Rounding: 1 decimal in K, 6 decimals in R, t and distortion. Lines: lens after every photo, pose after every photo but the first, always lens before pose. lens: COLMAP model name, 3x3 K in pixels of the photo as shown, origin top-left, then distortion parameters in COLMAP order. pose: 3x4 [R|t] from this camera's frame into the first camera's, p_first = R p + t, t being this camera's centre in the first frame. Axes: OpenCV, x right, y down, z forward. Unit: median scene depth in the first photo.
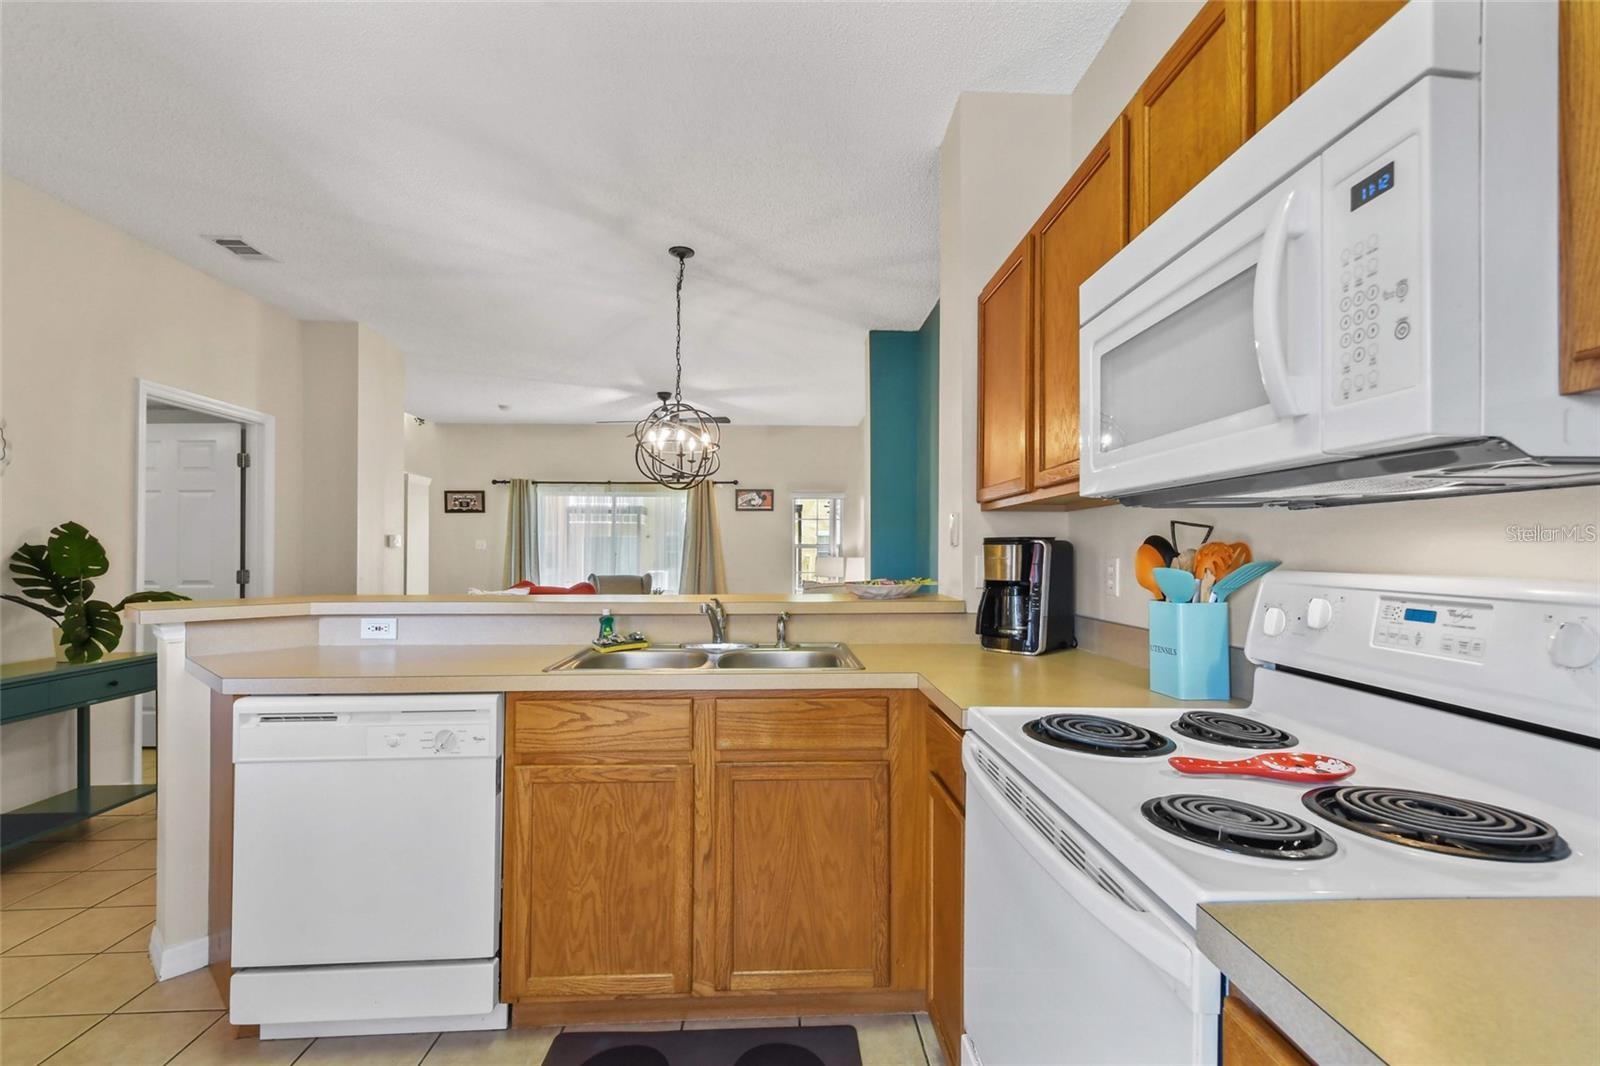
lens RADIAL K [[713.0, 0, 811.1], [0, 713.0, 540.0], [0, 0, 1]] dist [0.011648, -0.003410]
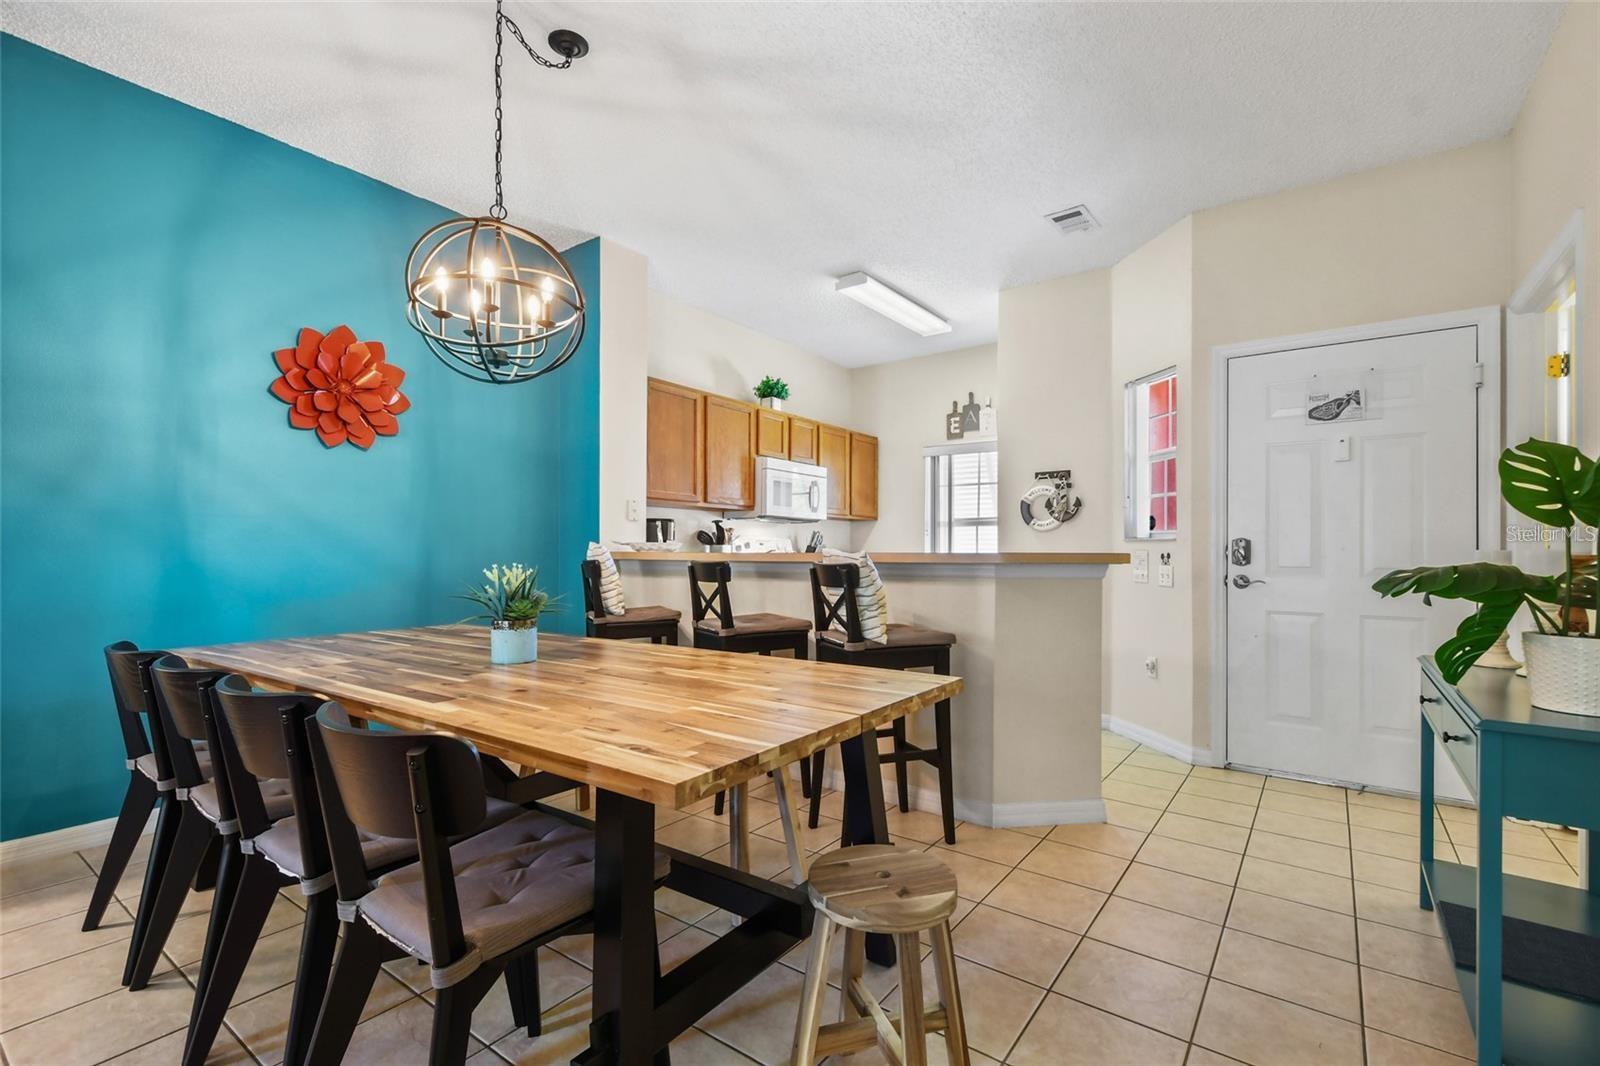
lens RADIAL K [[713.0, 0, 802.4], [0, 713.0, 545.7], [0, 0, 1]] dist [0.011648, -0.003410]
pose [[-0.774353, 0.003724, 0.632743, -0.327941], [-0.015814, 0.999556, -0.025237, 0.029383], [-0.632556, -0.029548, -0.773951, 0.587756]]
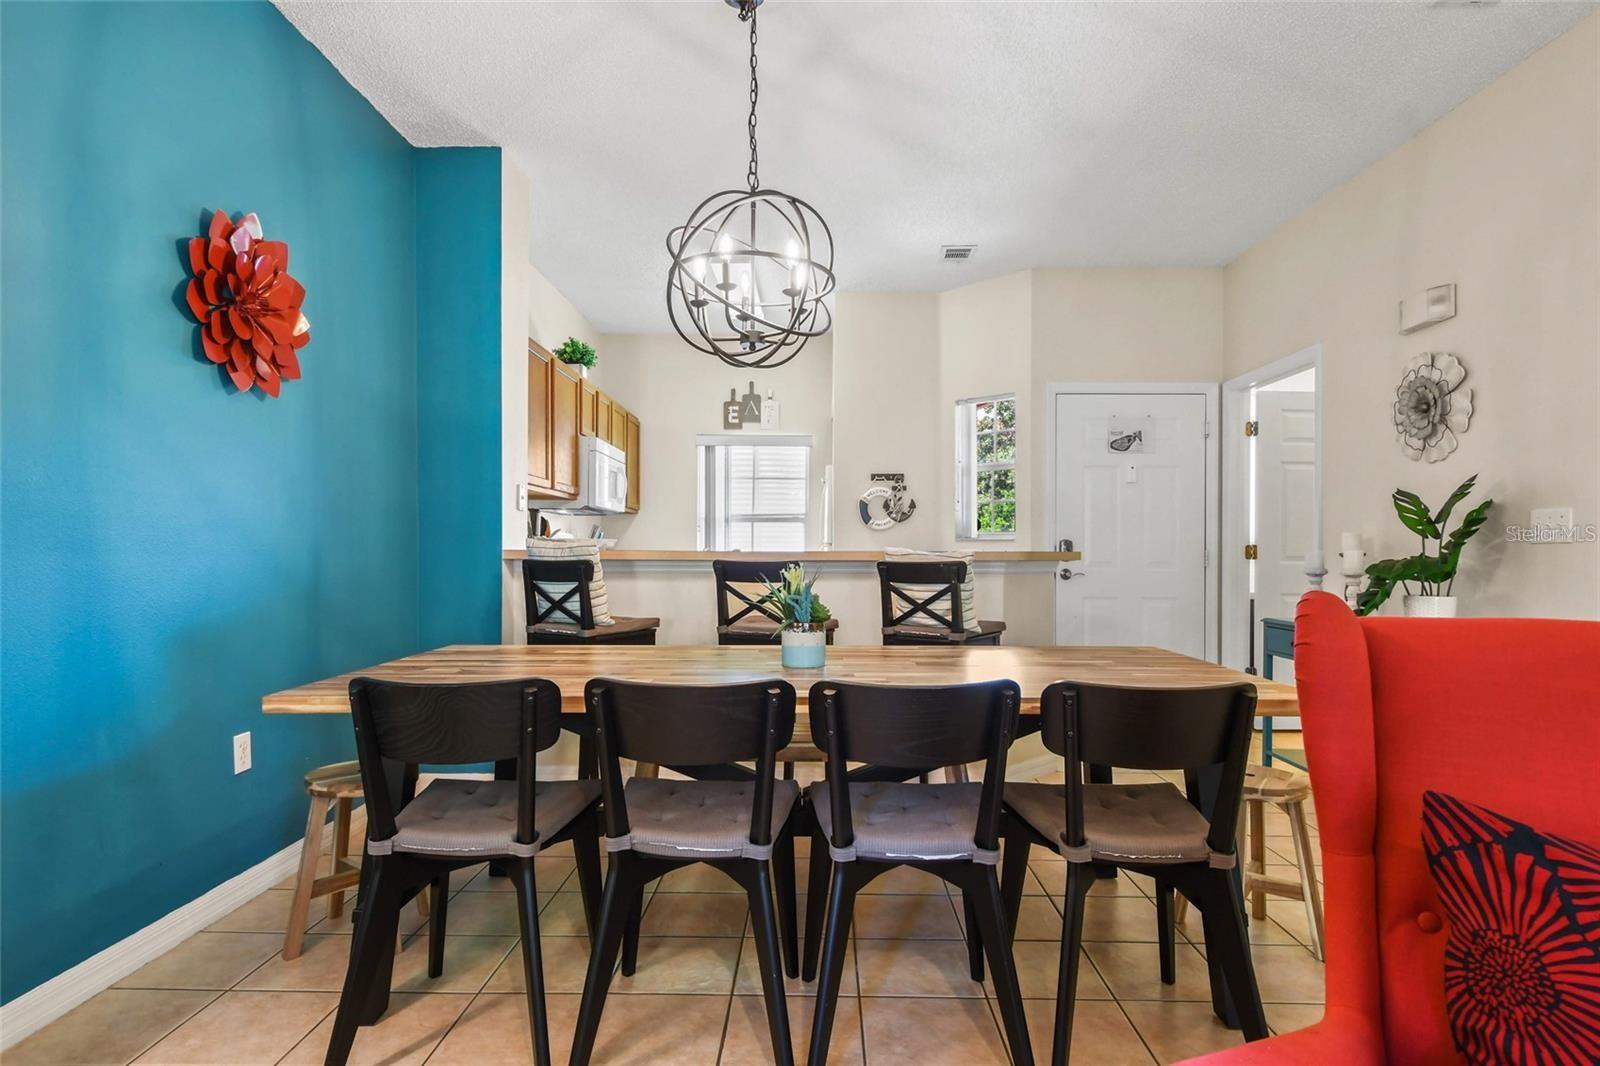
lens RADIAL K [[863.9, 0, 803.4], [0, 863.9, 547.1], [0, 0, 1]] dist [0.007023, -0.001386]
pose [[-0.997290, -0.003125, 0.073505, -0.123514], [-0.004986, 0.999671, -0.025144, 0.032569], [-0.073402, -0.025443, -0.996978, 0.738118]]
